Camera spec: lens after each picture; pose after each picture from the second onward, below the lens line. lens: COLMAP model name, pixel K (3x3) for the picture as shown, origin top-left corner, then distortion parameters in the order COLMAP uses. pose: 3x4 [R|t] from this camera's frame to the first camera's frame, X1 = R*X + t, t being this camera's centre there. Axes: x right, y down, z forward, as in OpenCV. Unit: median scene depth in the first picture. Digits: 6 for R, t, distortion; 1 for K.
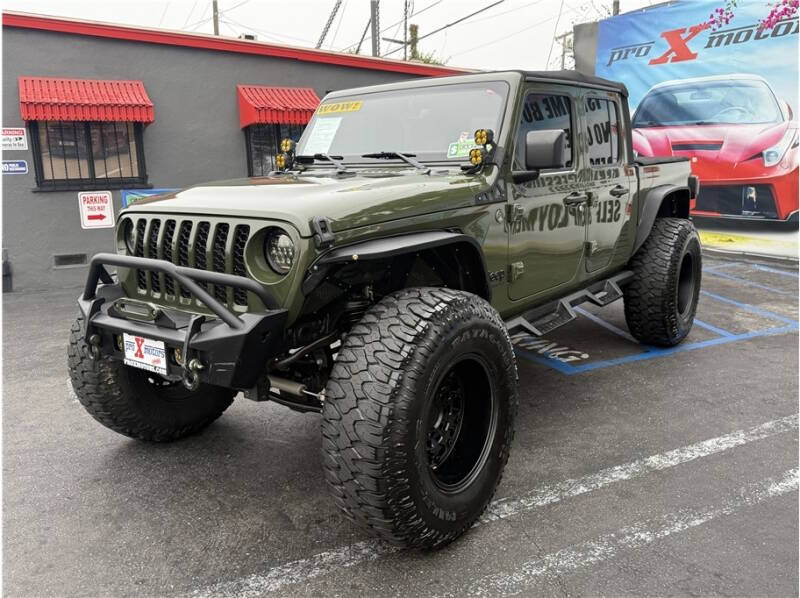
lens RADIAL K [[656.2, 0, 398.7], [0, 656.2, 297.7], [0, 0, 1]] dist [0.033431, -0.041923]
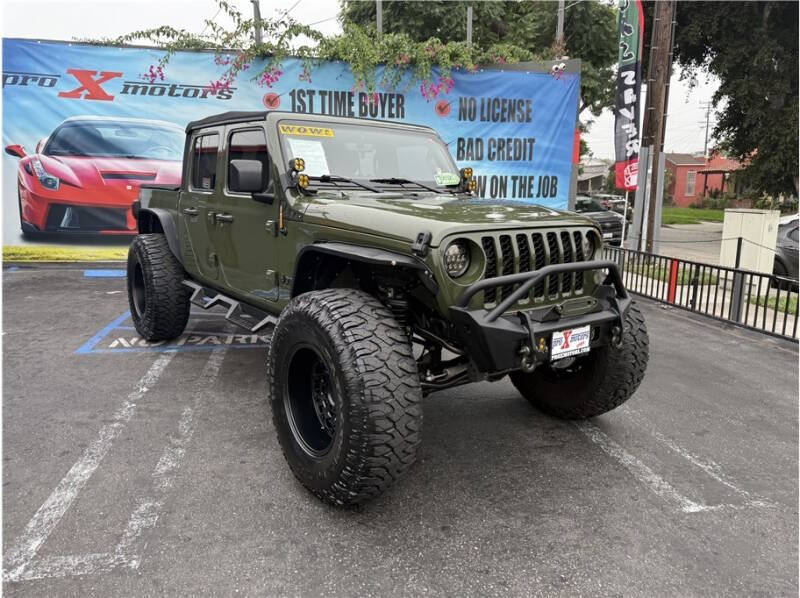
lens RADIAL K [[564.7, 0, 392.4], [0, 564.7, 299.4], [0, 0, 1]] dist [0.020826, -0.021006]
pose [[0.302336, -0.158249, 0.939973, -0.752700], [0.172298, 0.978952, 0.109393, -0.084319], [-0.937500, 0.128882, 0.323238, 0.500950]]
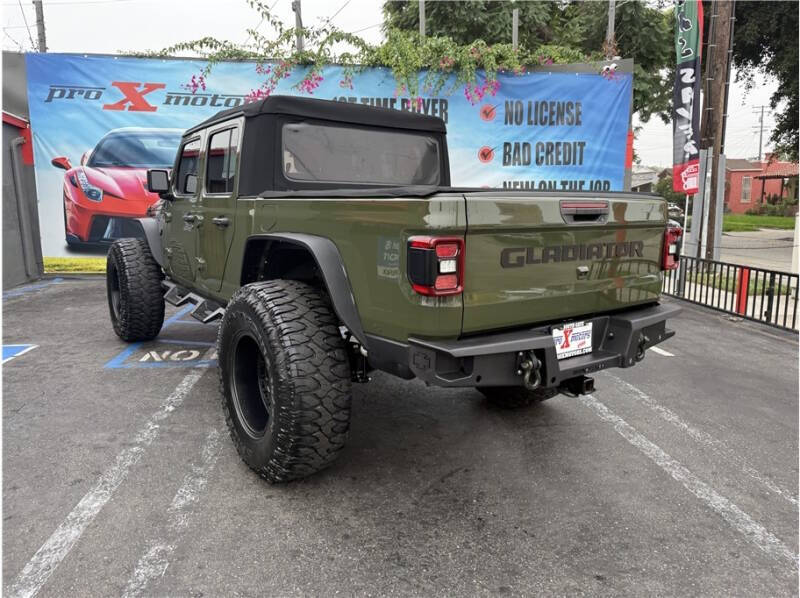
lens RADIAL K [[564.7, 0, 398.2], [0, 564.7, 291.5], [0, 0, 1]] dist [0.020826, -0.021006]
pose [[0.362677, -0.128115, 0.923067, -0.682362], [0.178567, 0.981705, 0.066093, -0.078858], [-0.914647, 0.140859, 0.378919, 0.528294]]
